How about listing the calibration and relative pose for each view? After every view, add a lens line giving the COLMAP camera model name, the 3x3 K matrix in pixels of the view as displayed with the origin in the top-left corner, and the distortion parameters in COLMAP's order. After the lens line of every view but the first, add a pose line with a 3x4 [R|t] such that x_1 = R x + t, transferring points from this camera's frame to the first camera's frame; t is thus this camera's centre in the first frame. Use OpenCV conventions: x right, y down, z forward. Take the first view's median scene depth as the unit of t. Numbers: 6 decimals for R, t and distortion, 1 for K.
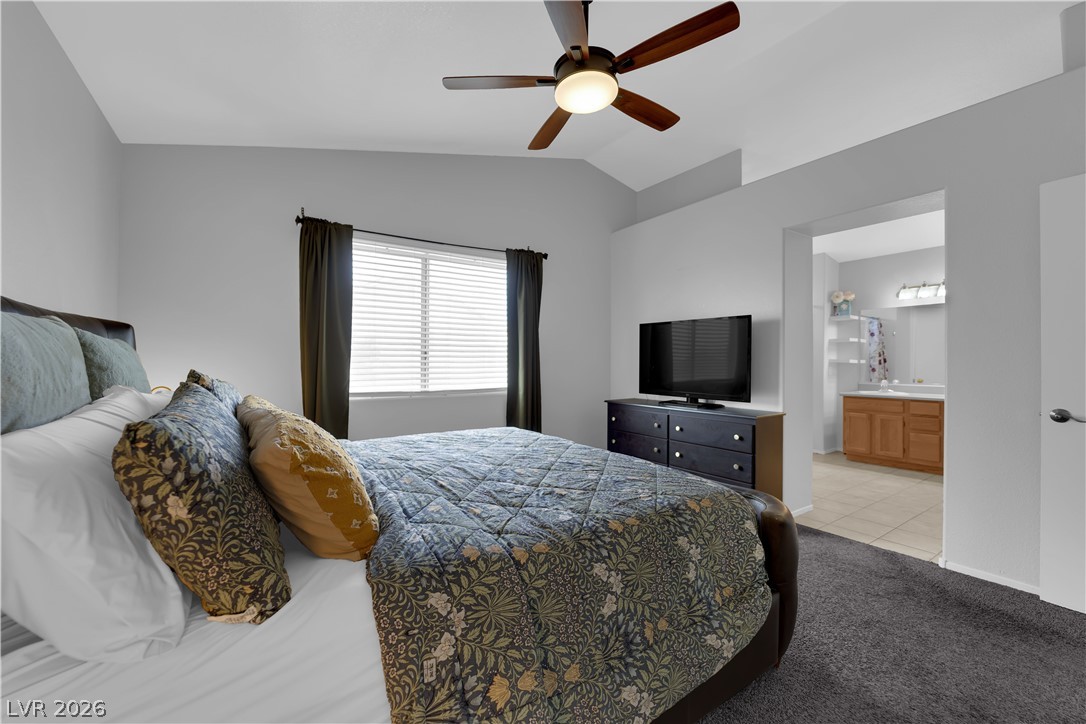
lens RADIAL K [[435.8, 0, 544.0], [0, 435.8, 360.6], [0, 0, 1]] dist [-0.001080, -0.000124]
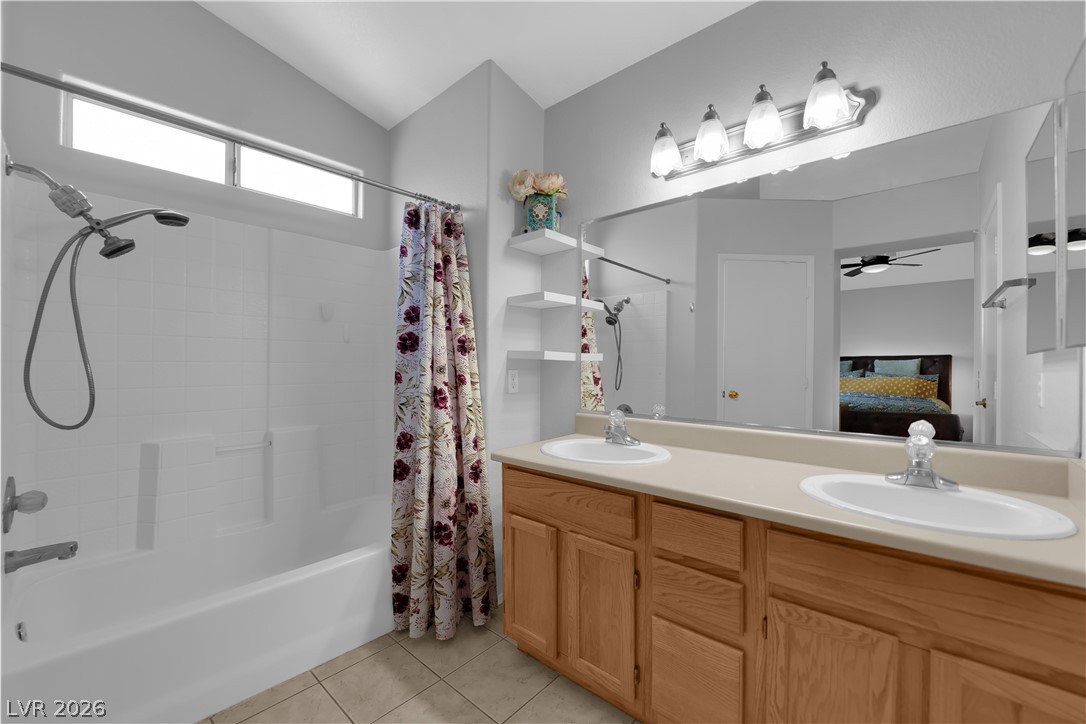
lens RADIAL K [[435.8, 0, 541.6], [0, 435.8, 361.1], [0, 0, 1]] dist [-0.001080, -0.000124]
pose [[0.968248, 0.000573, 0.249990, 0.666736], [-0.000212, 0.999999, -0.001472, 0.006869], [-0.249991, 0.001372, 0.968247, 0.712101]]
